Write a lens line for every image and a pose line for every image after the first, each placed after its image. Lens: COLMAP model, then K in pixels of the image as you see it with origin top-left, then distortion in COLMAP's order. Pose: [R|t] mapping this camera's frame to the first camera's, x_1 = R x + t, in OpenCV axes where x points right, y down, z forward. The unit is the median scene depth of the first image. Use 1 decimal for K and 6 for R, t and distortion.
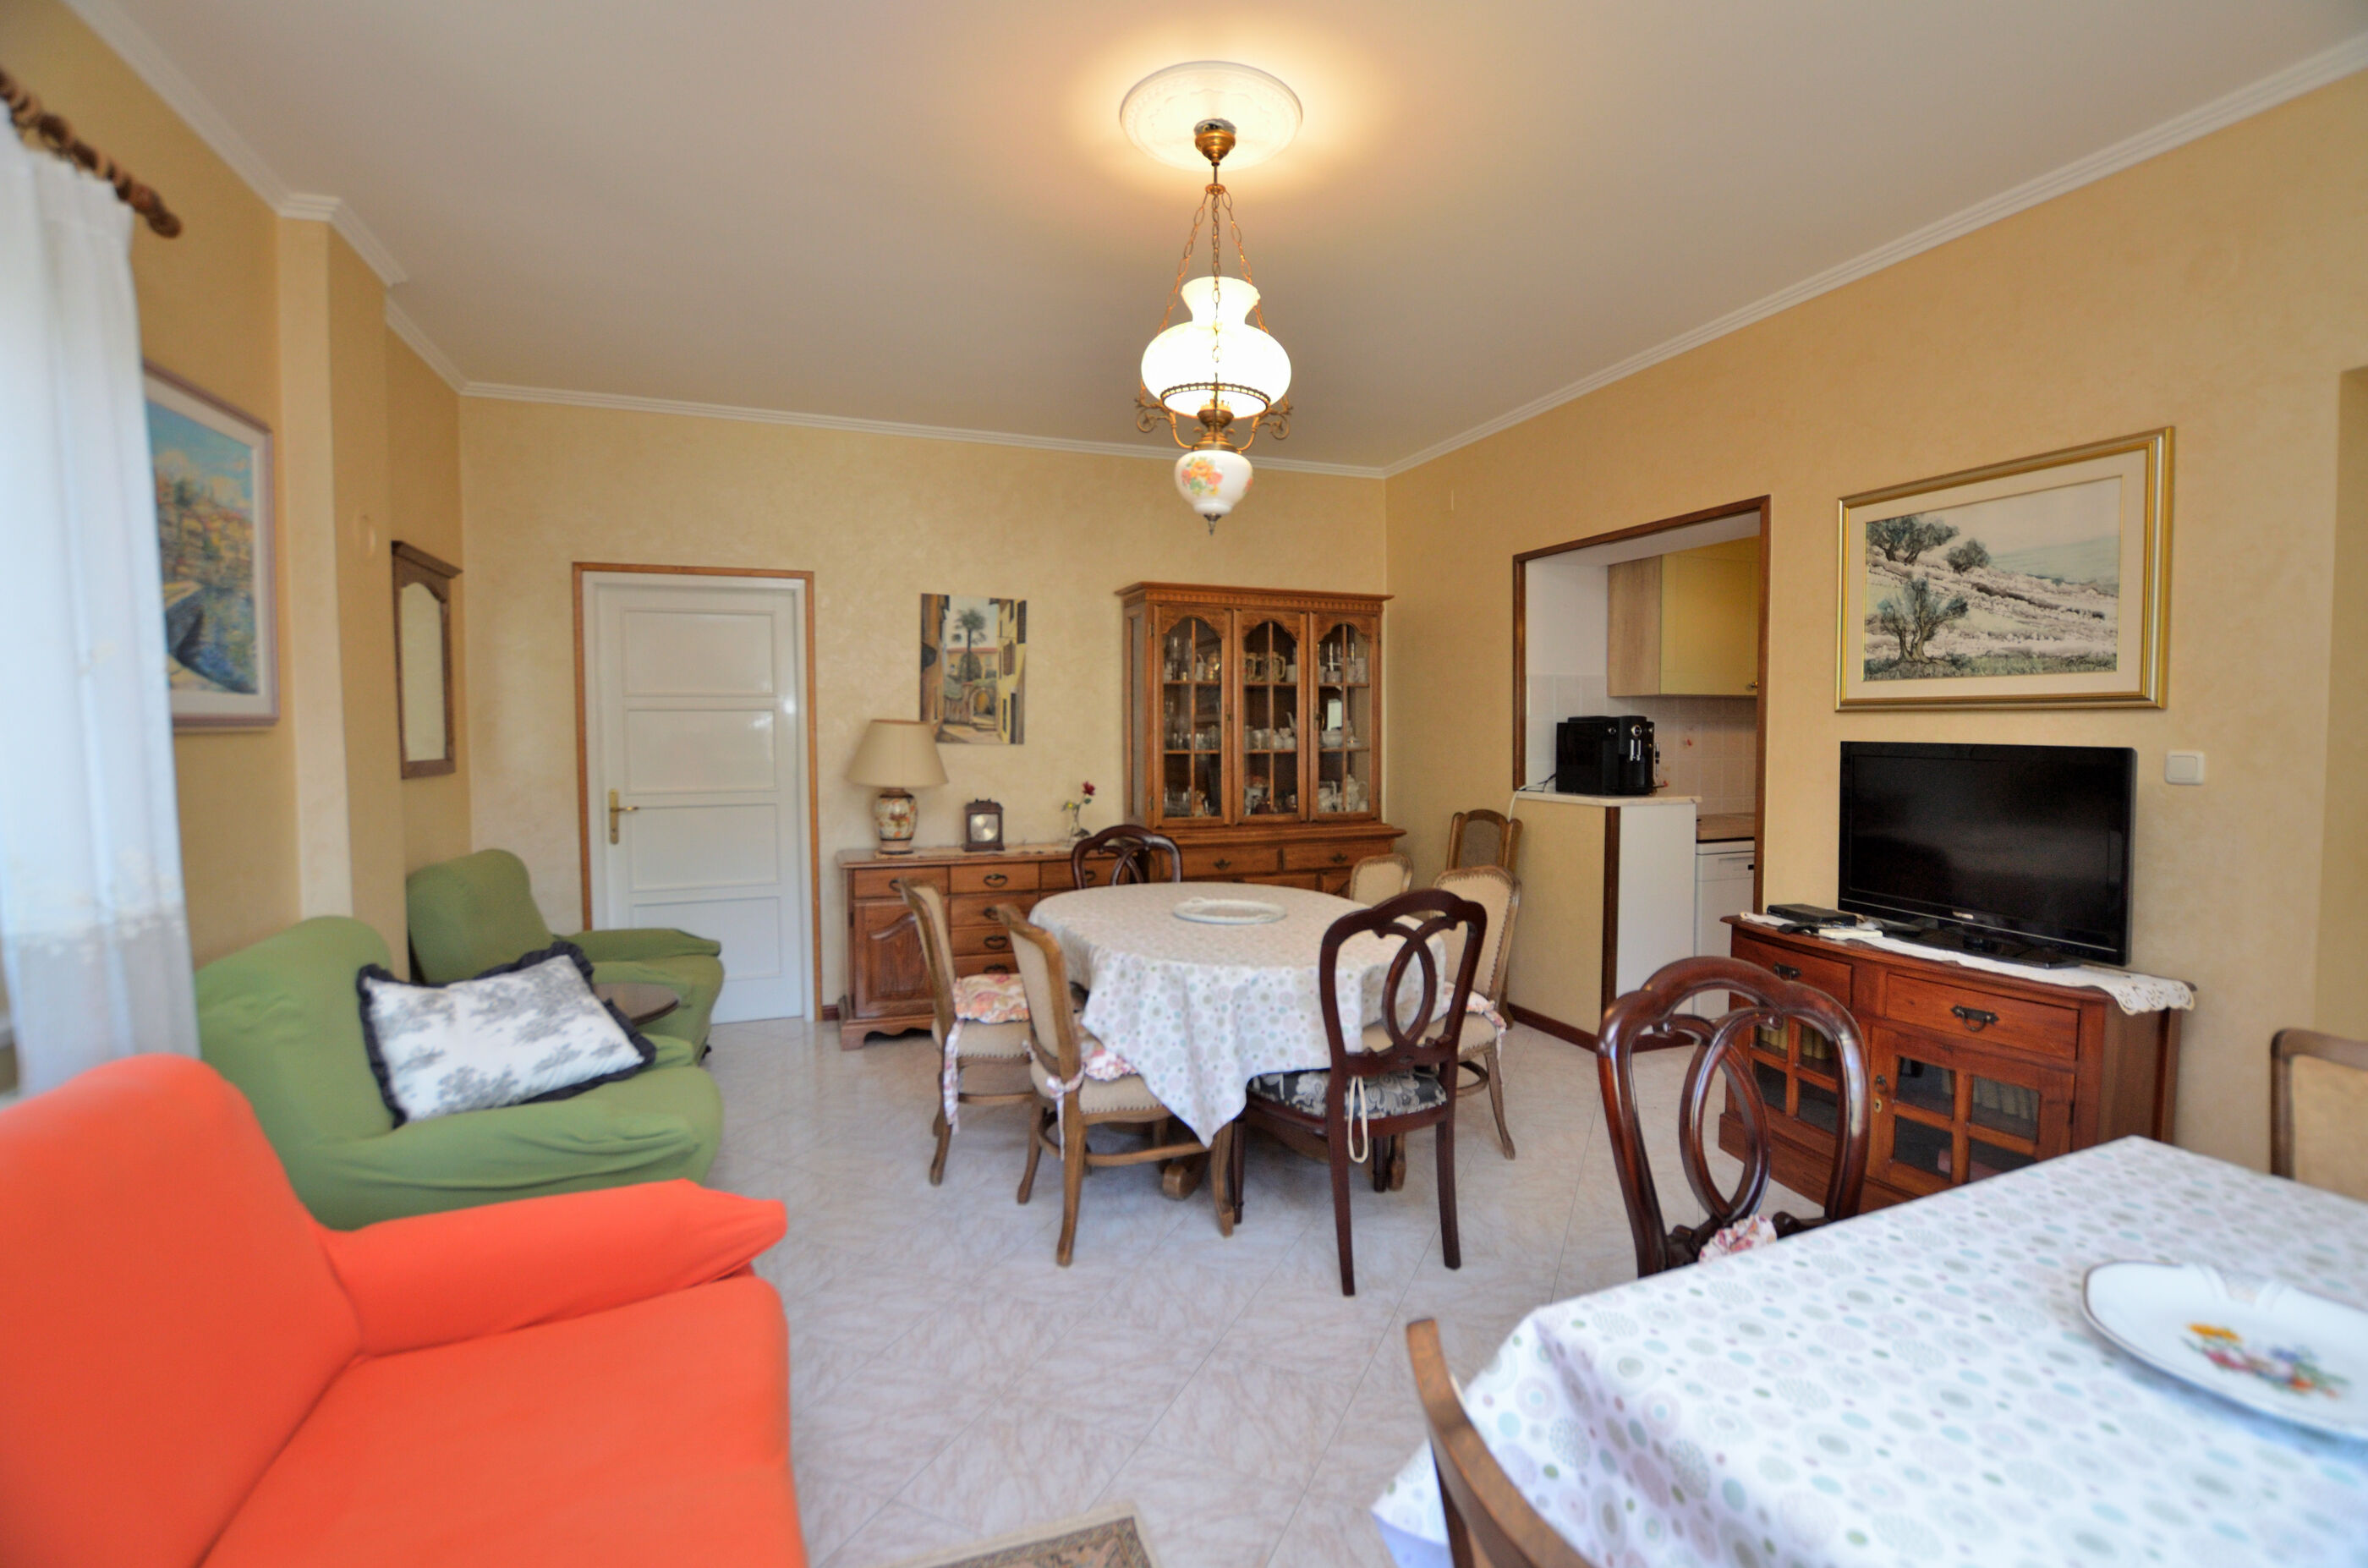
lens RADIAL K [[1041.9, 0, 1204.6], [0, 1041.9, 774.8], [0, 0, 1]] dist [-0.032807, 0.004094]
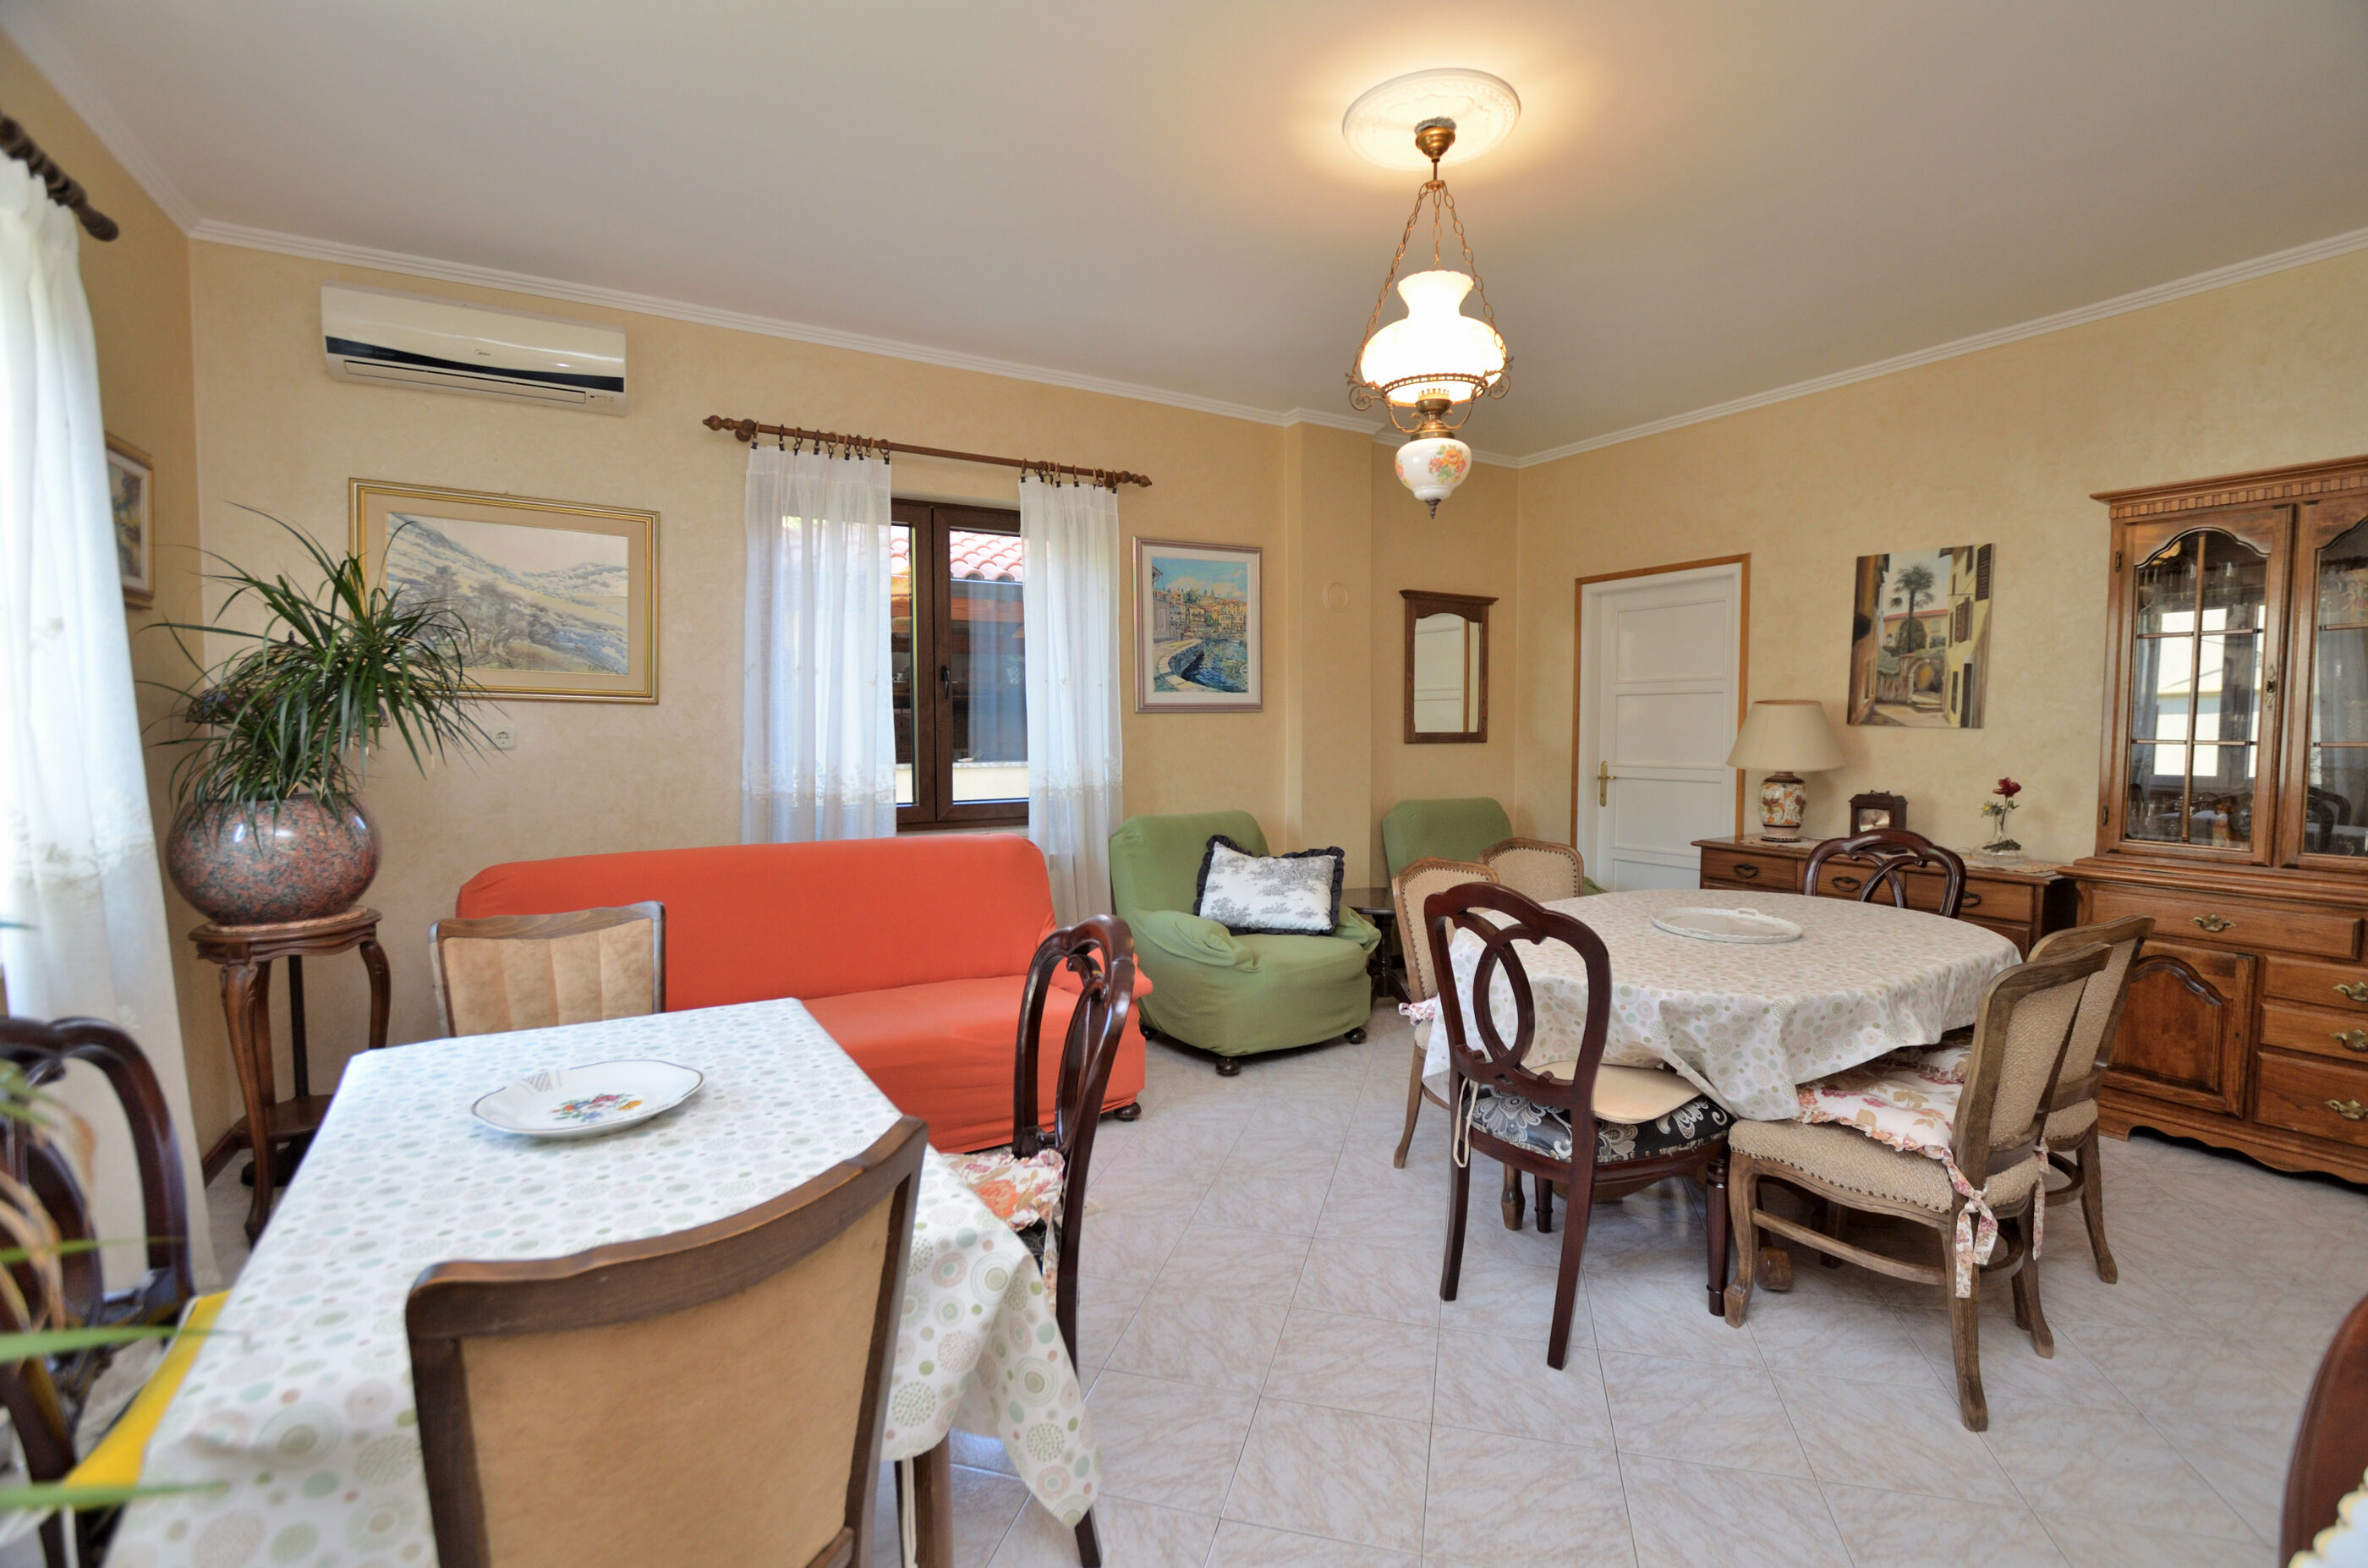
lens RADIAL K [[1041.9, 0, 1204.6], [0, 1041.9, 774.8], [0, 0, 1]] dist [-0.032807, 0.004094]
pose [[0.176499, 0.051403, -0.982958, 0.509534], [-0.040715, 0.998162, 0.044888, -0.005211], [0.983458, 0.032099, 0.178268, 0.301764]]
